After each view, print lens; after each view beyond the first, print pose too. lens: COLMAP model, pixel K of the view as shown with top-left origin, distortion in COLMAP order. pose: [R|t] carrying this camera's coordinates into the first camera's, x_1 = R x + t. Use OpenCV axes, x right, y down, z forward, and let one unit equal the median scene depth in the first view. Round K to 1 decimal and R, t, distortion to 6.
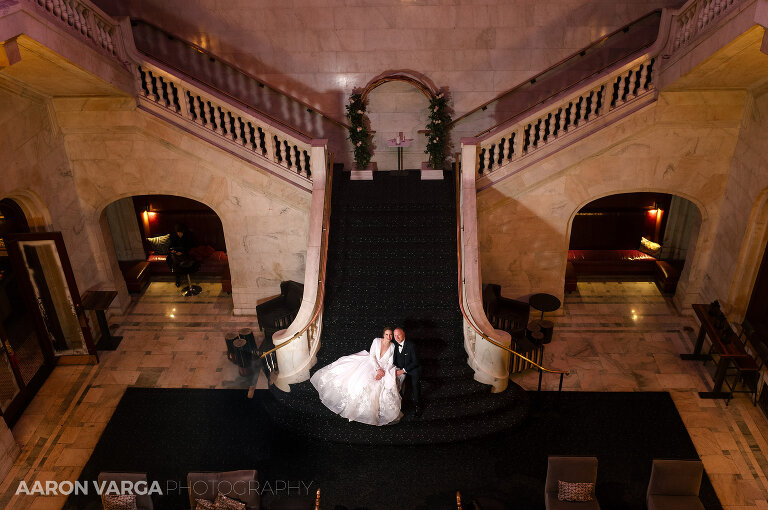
lens RADIAL K [[711.0, 0, 384.2], [0, 711.0, 278.9], [0, 0, 1]] dist [-0.007310, -0.010067]
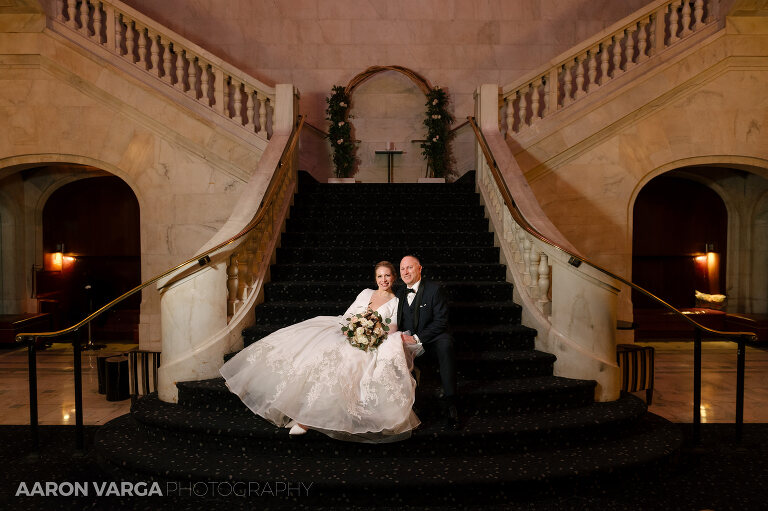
lens RADIAL K [[523.0, 0, 384.0], [0, 523.0, 255.5], [0, 0, 1]] dist [-0.007328, -0.003481]
pose [[0.998750, 0.020824, 0.045443, -0.010890], [0.004326, 0.869678, -0.493601, 0.227504], [-0.049800, 0.493181, 0.868500, 0.590562]]
